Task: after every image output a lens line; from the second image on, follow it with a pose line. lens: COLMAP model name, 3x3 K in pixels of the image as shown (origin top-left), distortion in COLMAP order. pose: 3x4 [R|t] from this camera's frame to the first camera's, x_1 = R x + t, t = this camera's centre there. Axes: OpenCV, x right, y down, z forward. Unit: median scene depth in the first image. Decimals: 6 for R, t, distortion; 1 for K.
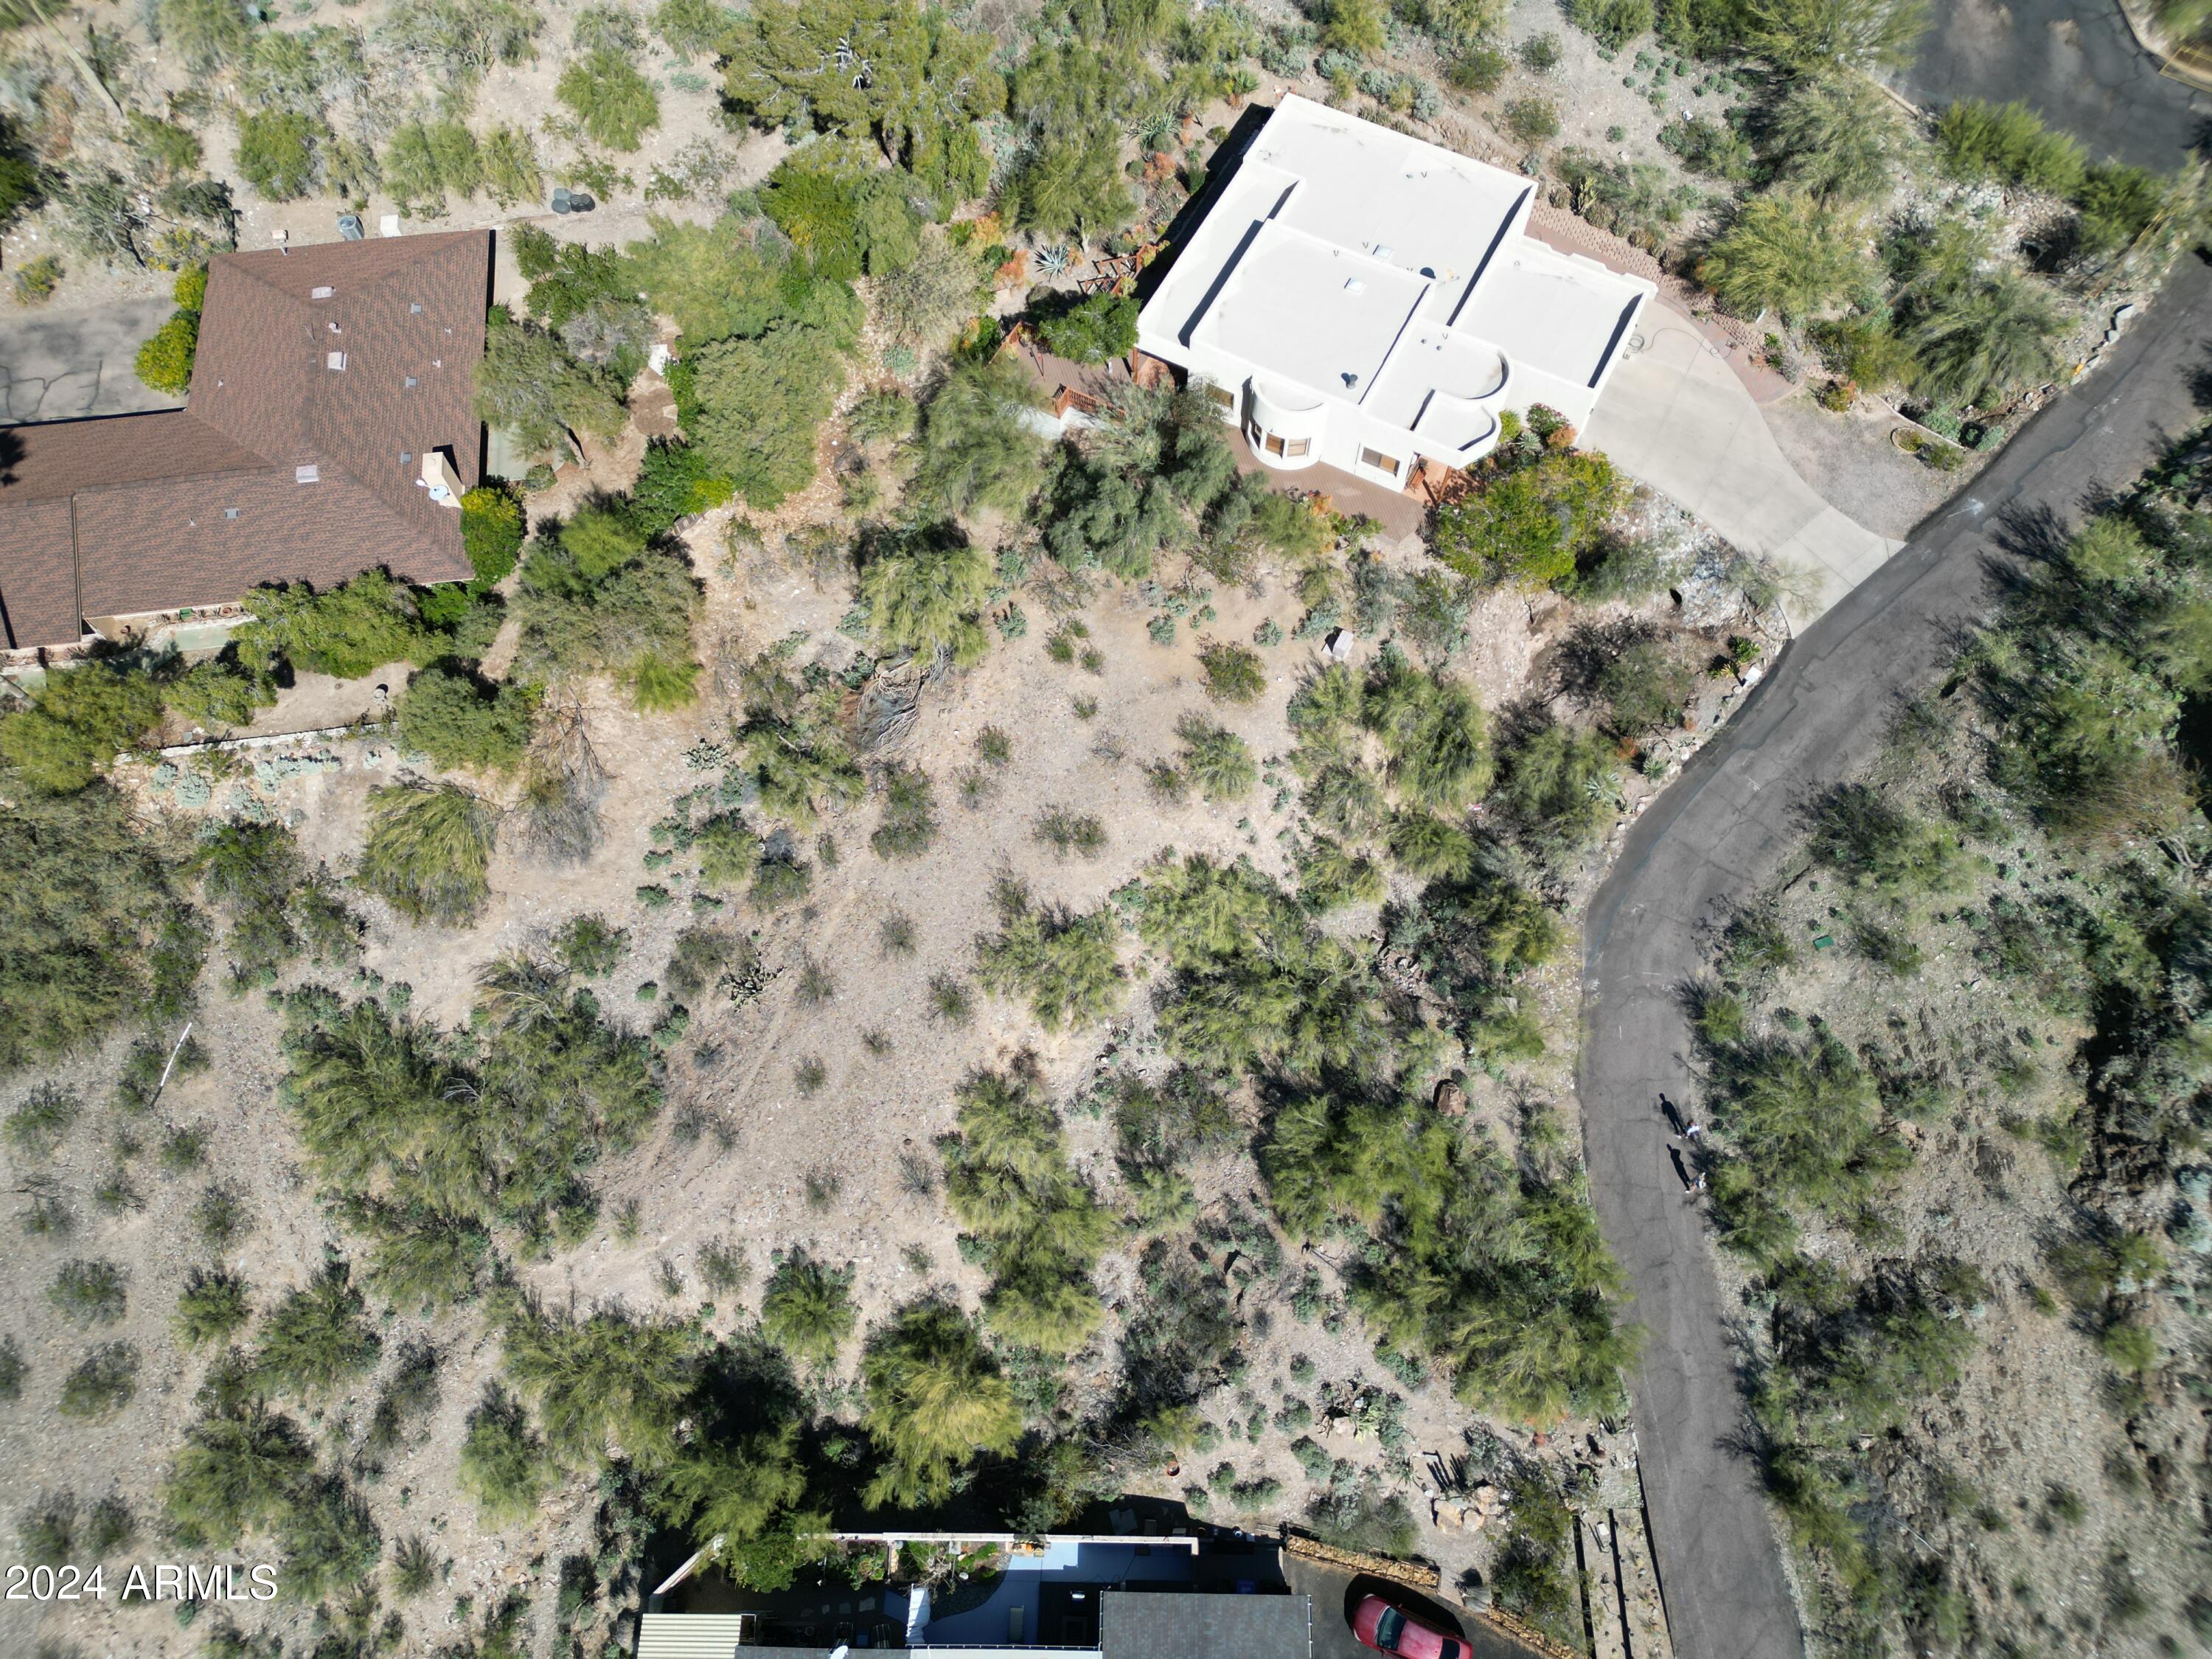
lens RADIAL K [[1554.0, 0, 1105.0], [0, 1554.0, 826.3], [0, 0, 1]] dist [0.075417, -0.080906]
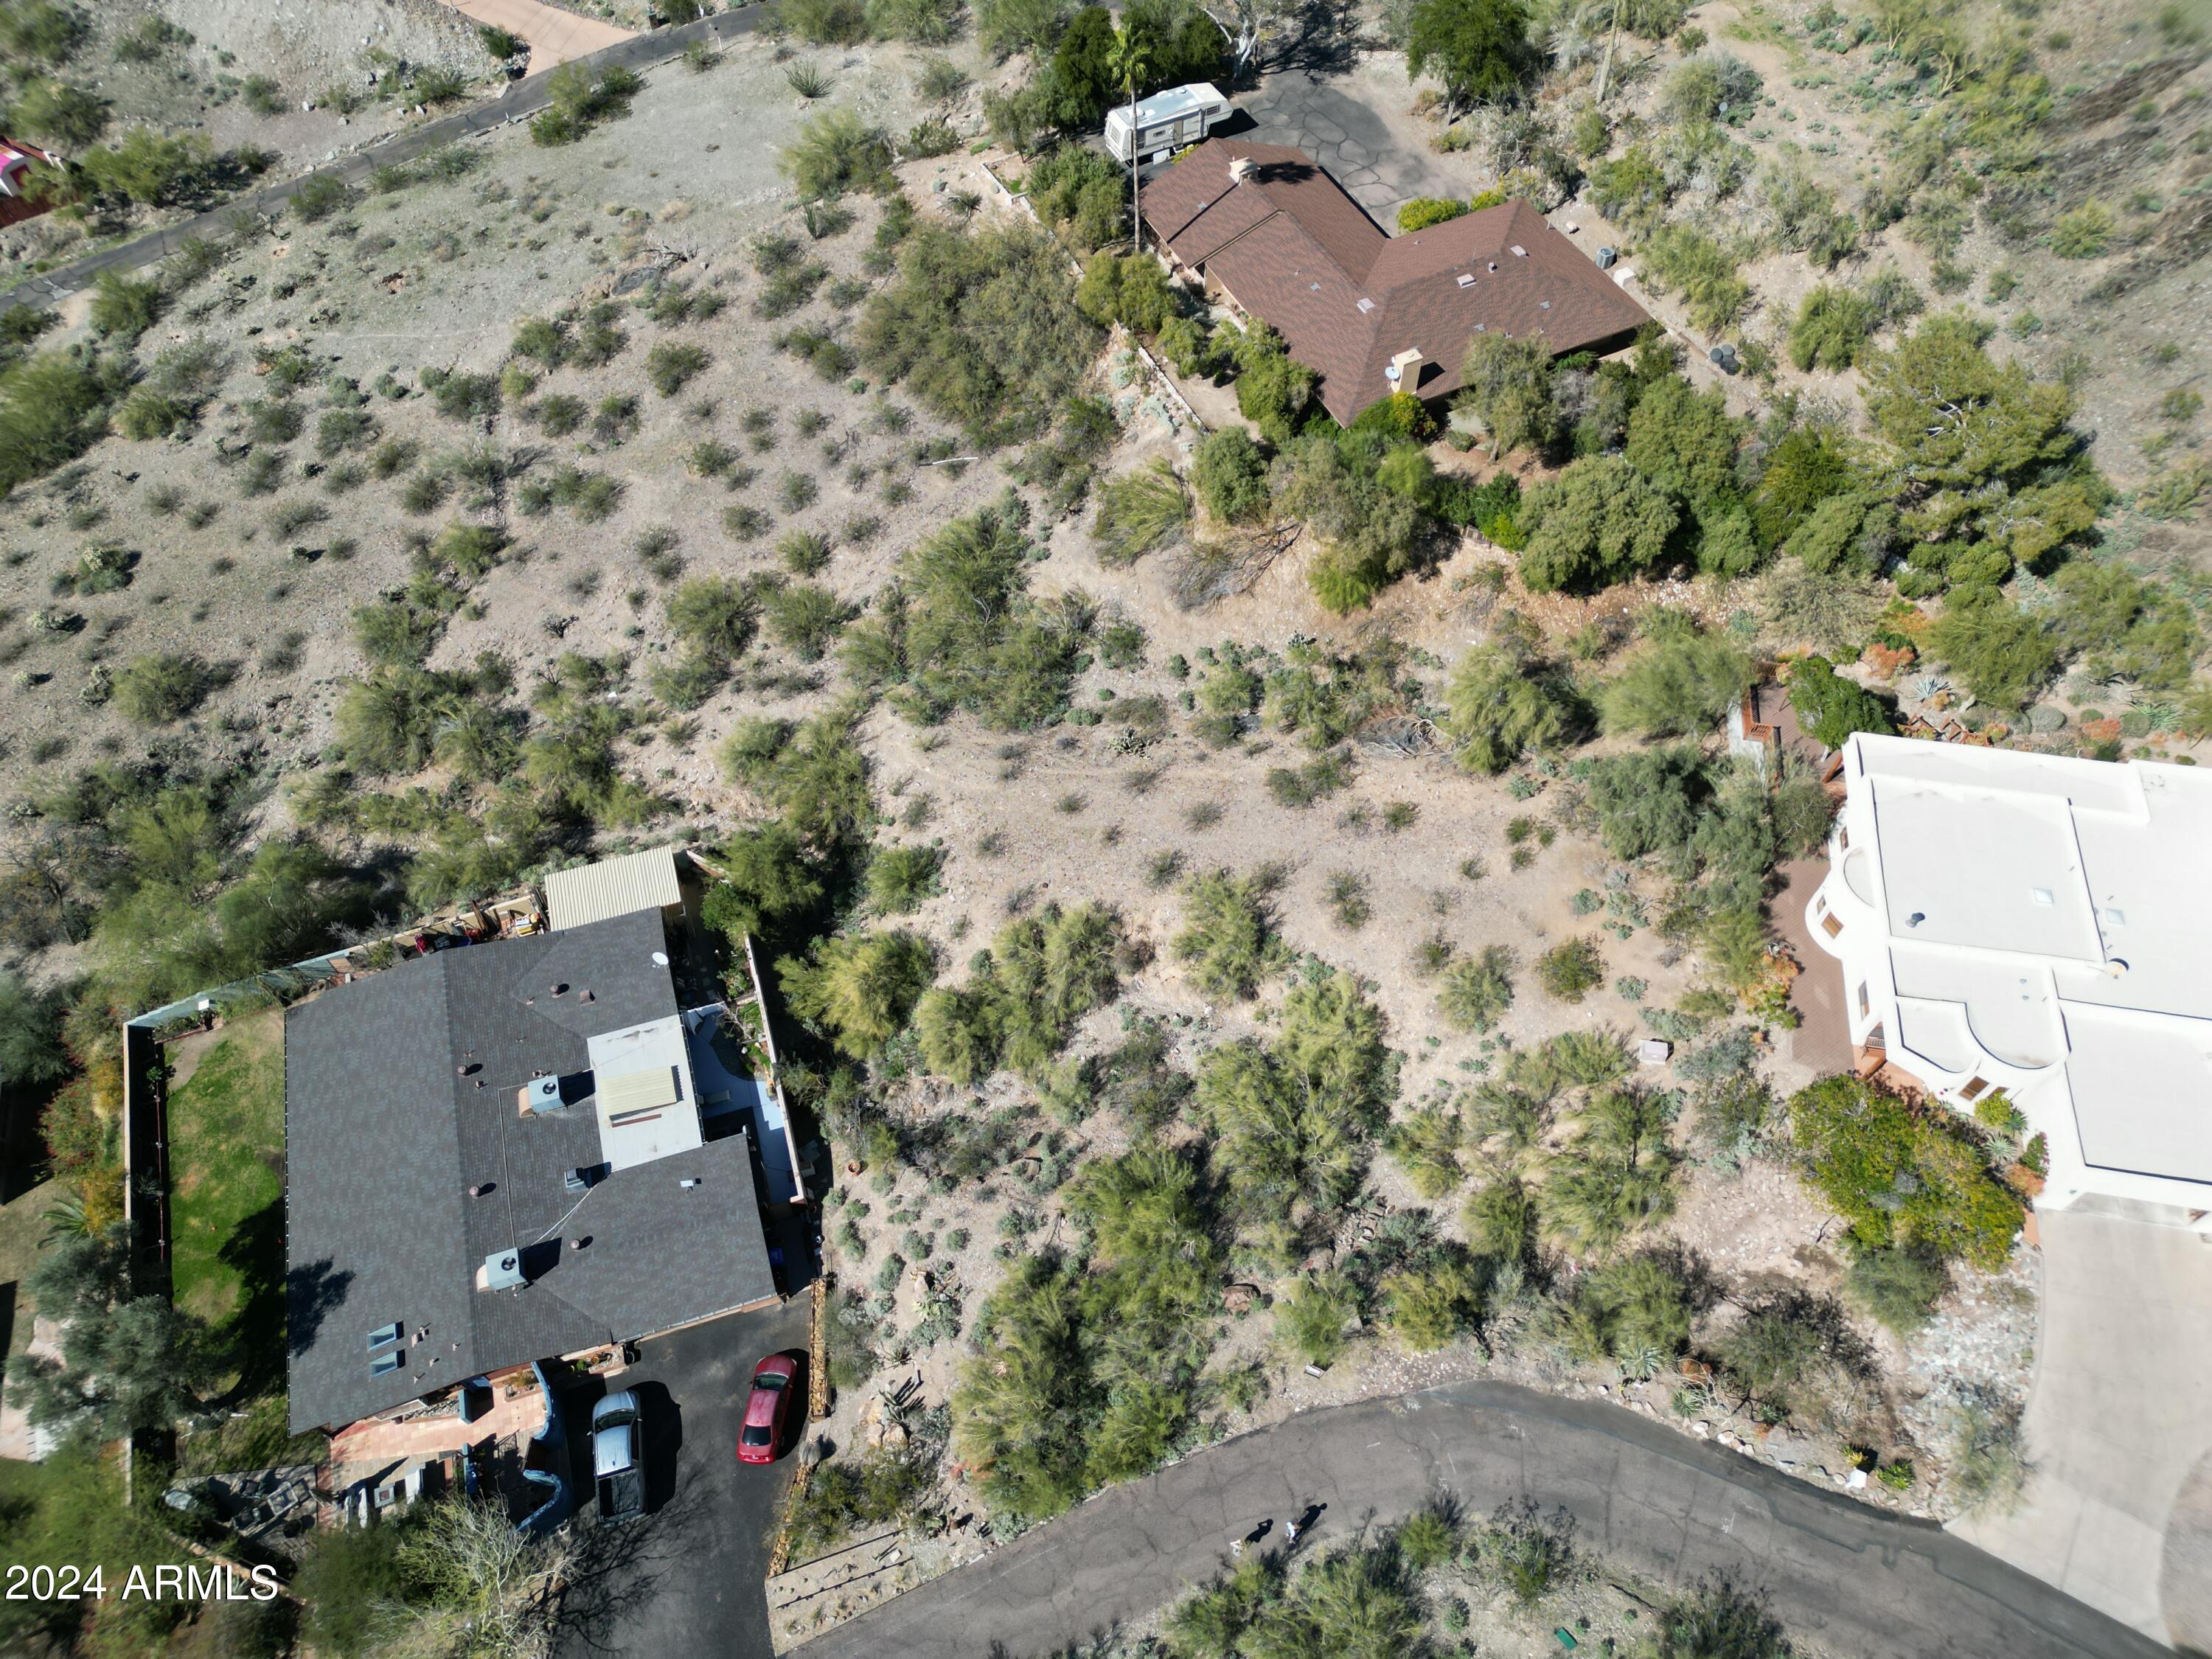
lens RADIAL K [[1554.0, 0, 1105.0], [0, 1554.0, 826.3], [0, 0, 1]] dist [0.075417, -0.080906]
pose [[0.316865, 0.778907, -0.541203, 0.486533], [-0.853762, 0.482783, 0.194964, -0.089207], [0.413142, 0.400281, 0.817979, 0.025685]]
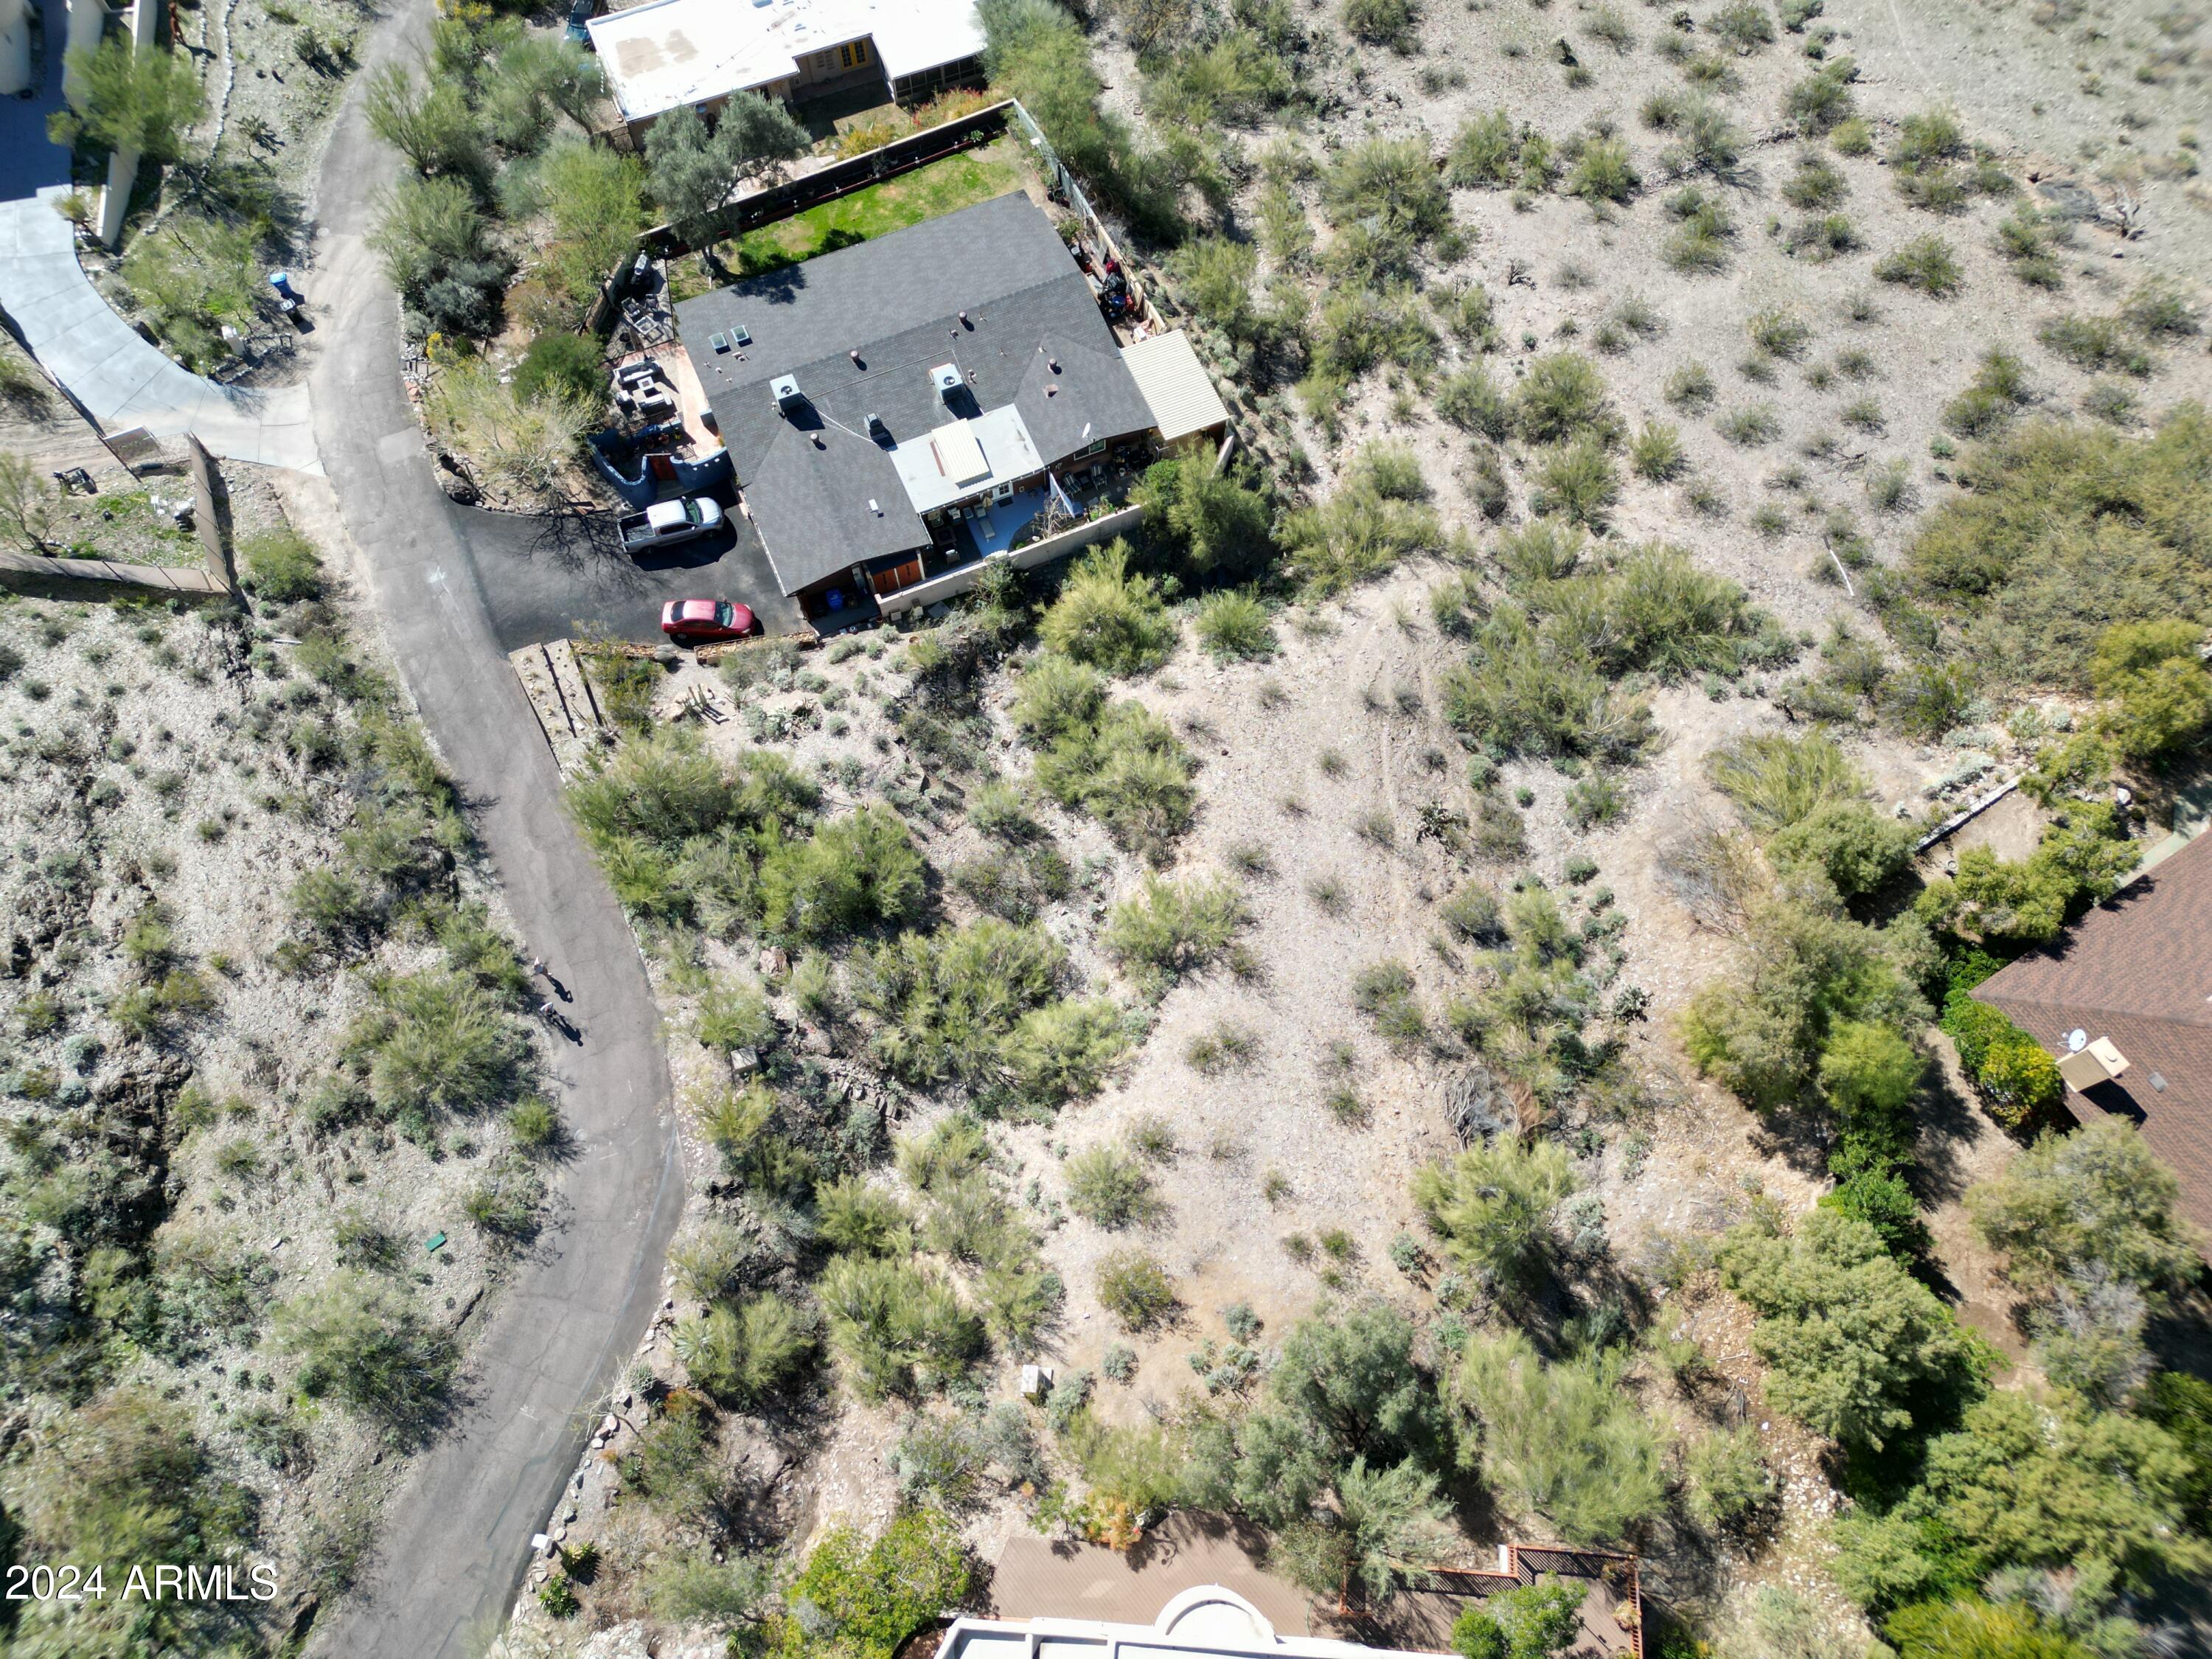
lens RADIAL K [[1554.0, 0, 1105.0], [0, 1554.0, 826.3], [0, 0, 1]] dist [0.075417, -0.080906]
pose [[-0.910322, 0.386359, -0.148458, 0.135094], [-0.366497, -0.585755, 0.722891, -0.590788], [0.192336, 0.712473, 0.674825, 0.262792]]
